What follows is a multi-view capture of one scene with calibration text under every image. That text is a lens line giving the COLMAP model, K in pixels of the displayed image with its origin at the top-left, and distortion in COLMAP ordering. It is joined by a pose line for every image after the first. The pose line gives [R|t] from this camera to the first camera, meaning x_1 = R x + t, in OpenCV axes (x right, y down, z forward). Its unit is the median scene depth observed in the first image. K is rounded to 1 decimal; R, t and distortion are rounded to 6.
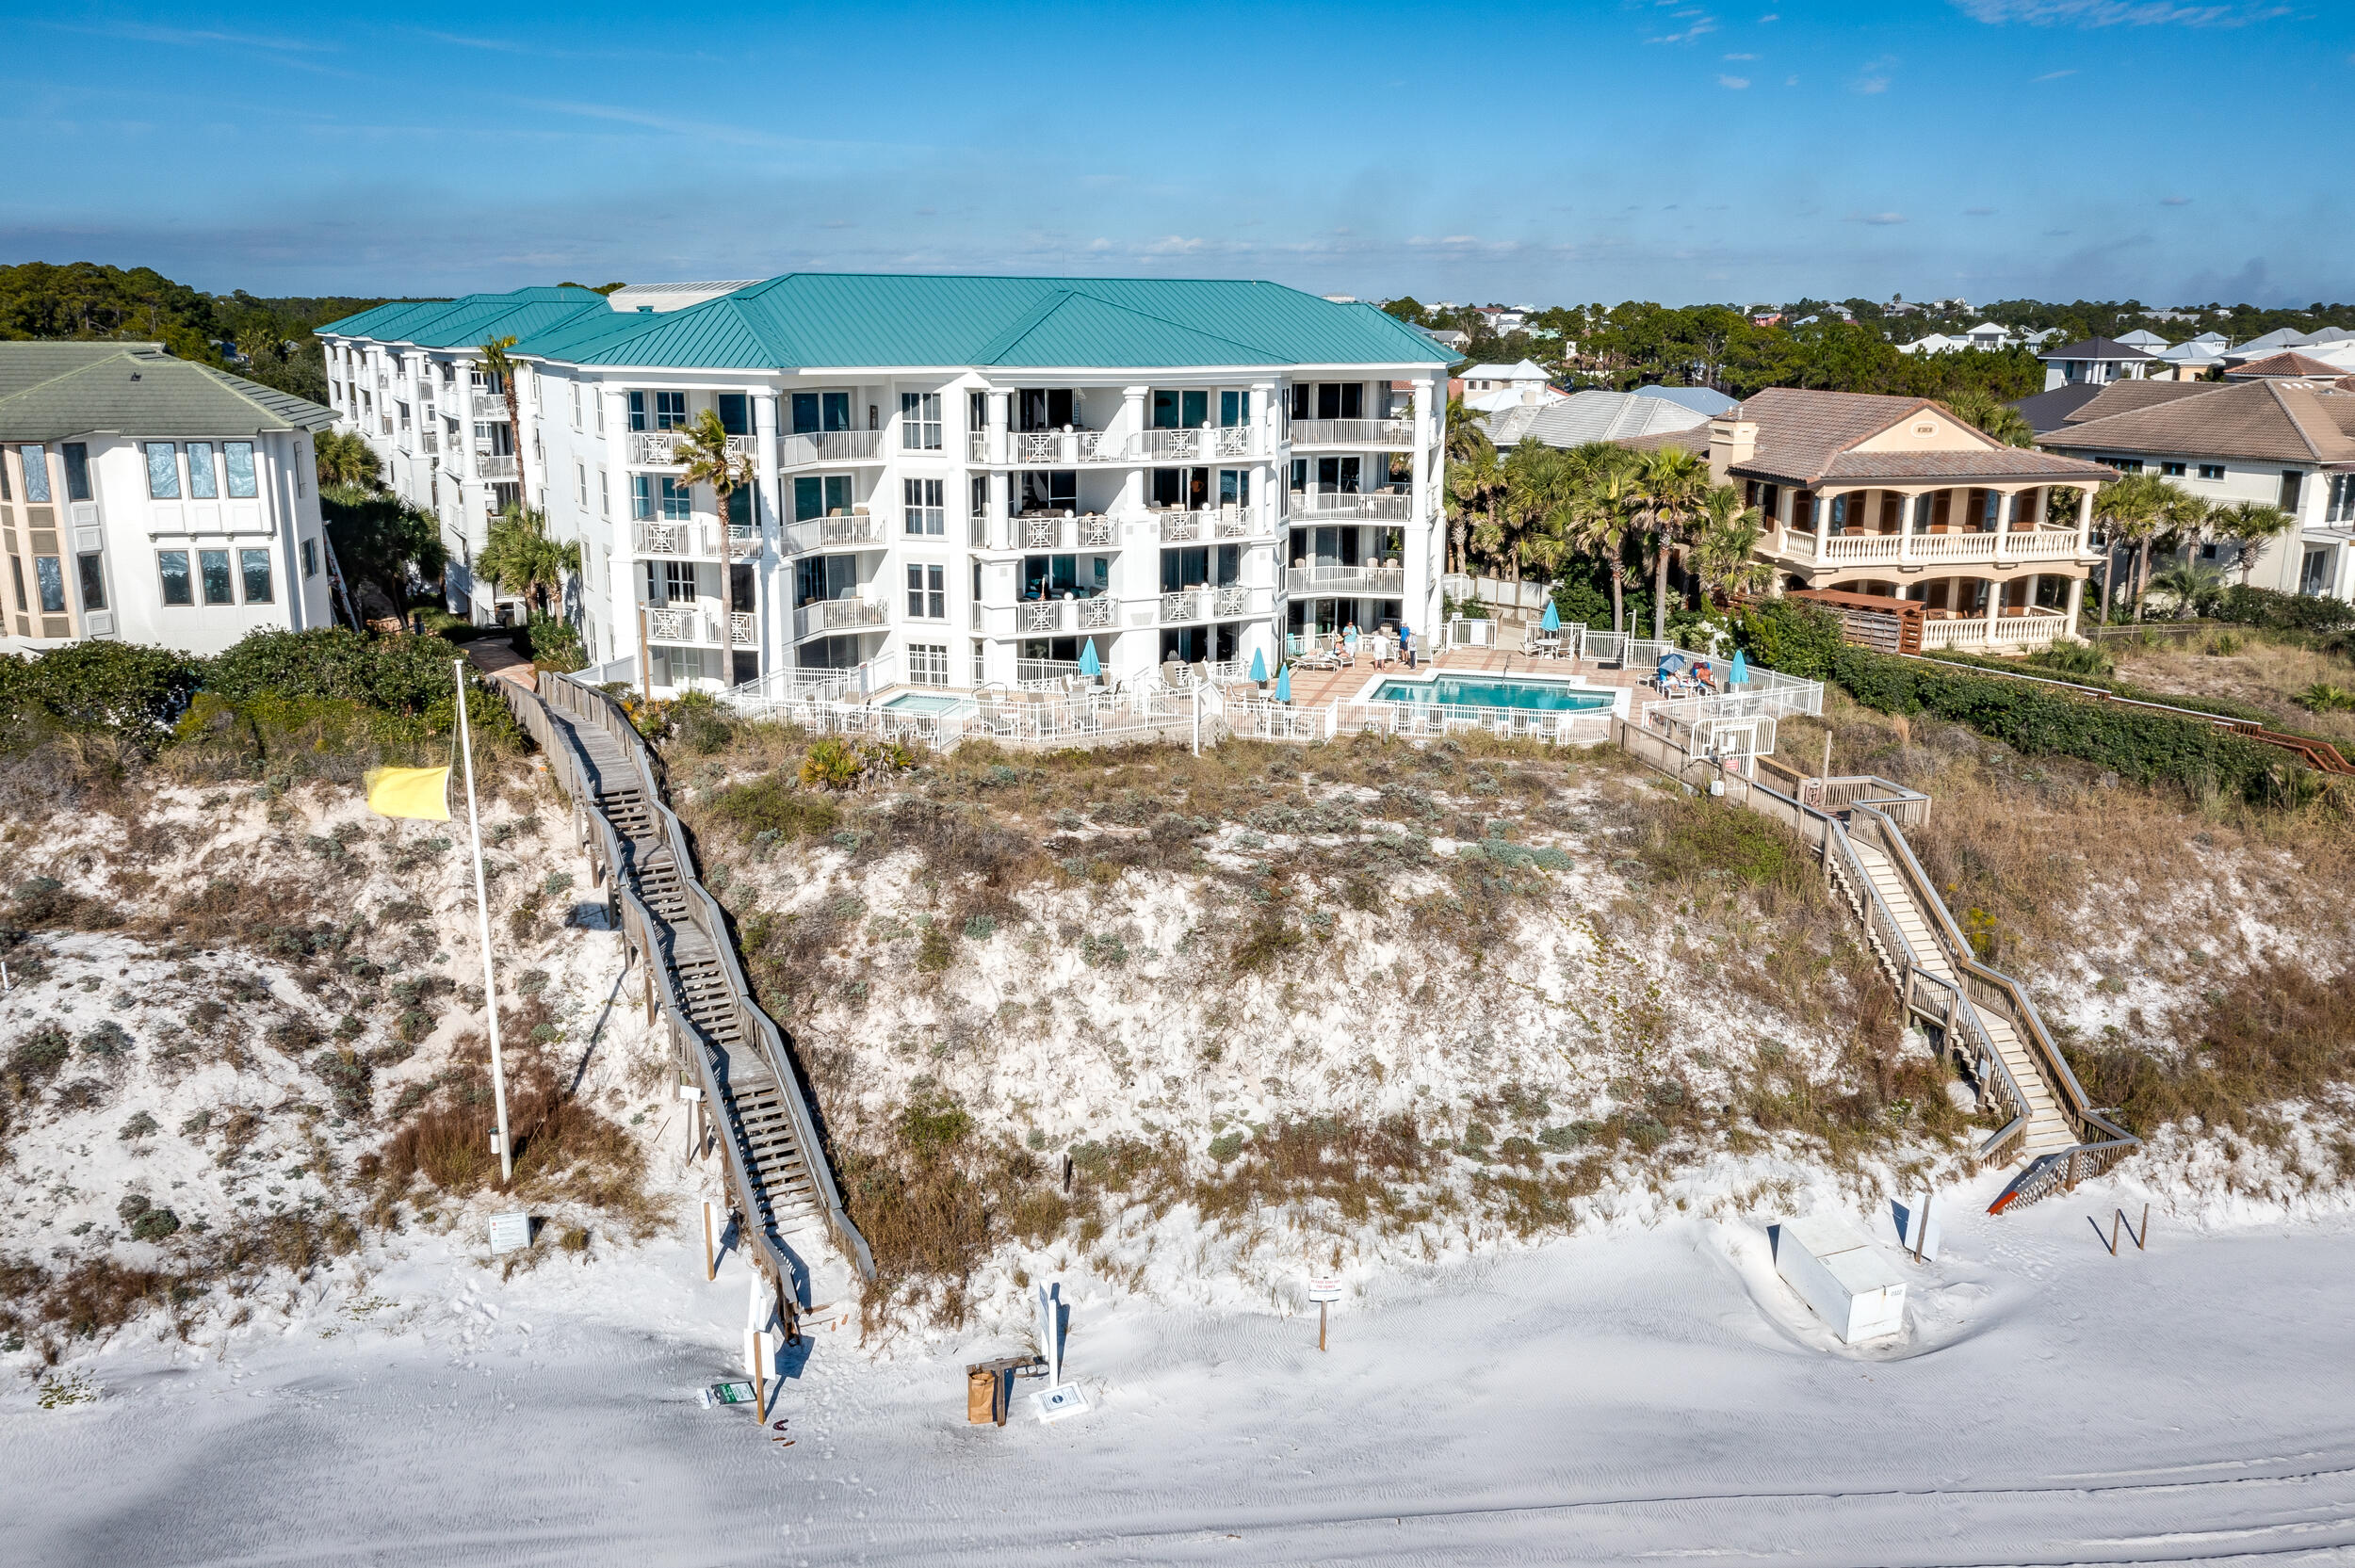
lens RADIAL K [[1875.5, 0, 1177.5], [0, 1875.5, 784.0], [0, 0, 1]] dist [-0.008972, 0.007942]
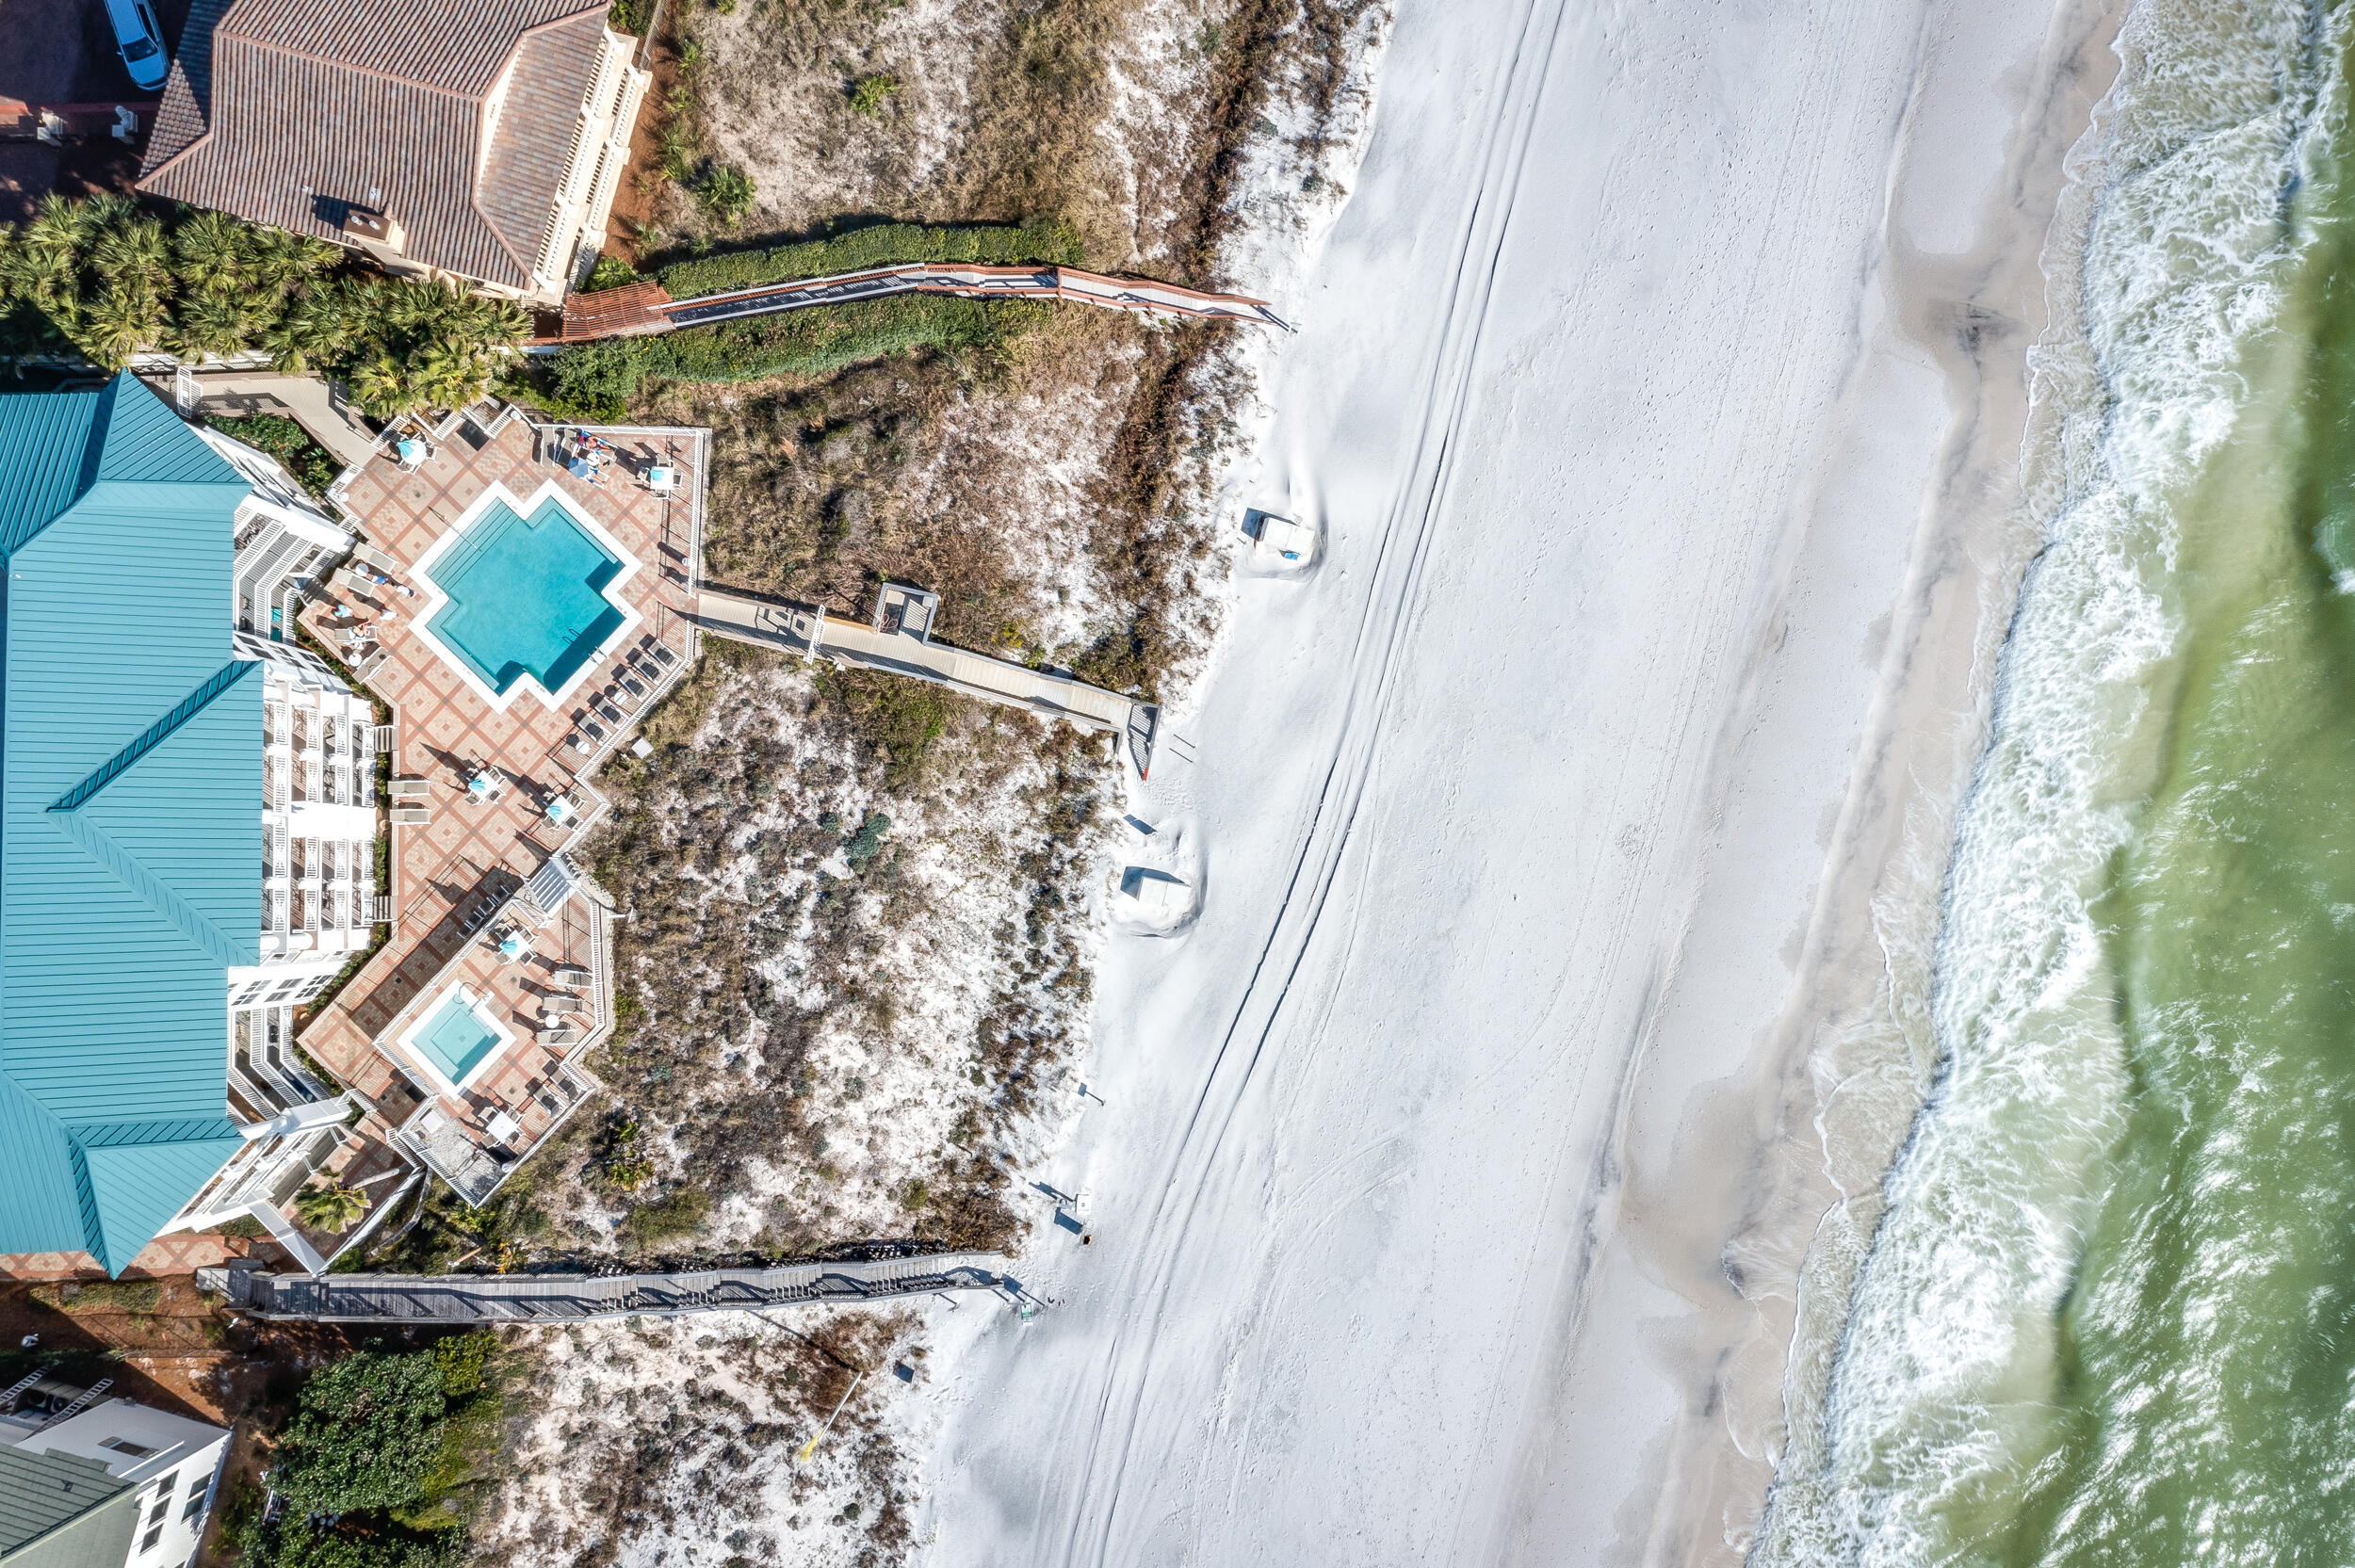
lens RADIAL K [[1911.6, 0, 1184.5], [0, 1911.6, 762.1], [0, 0, 1]] dist [-0.010427, 0.004160]
pose [[0.469105, -0.881367, 0.055975, 0.327561], [0.215702, 0.175808, 0.960502, -1.899085], [-0.856395, -0.438502, 0.272585, 0.313850]]
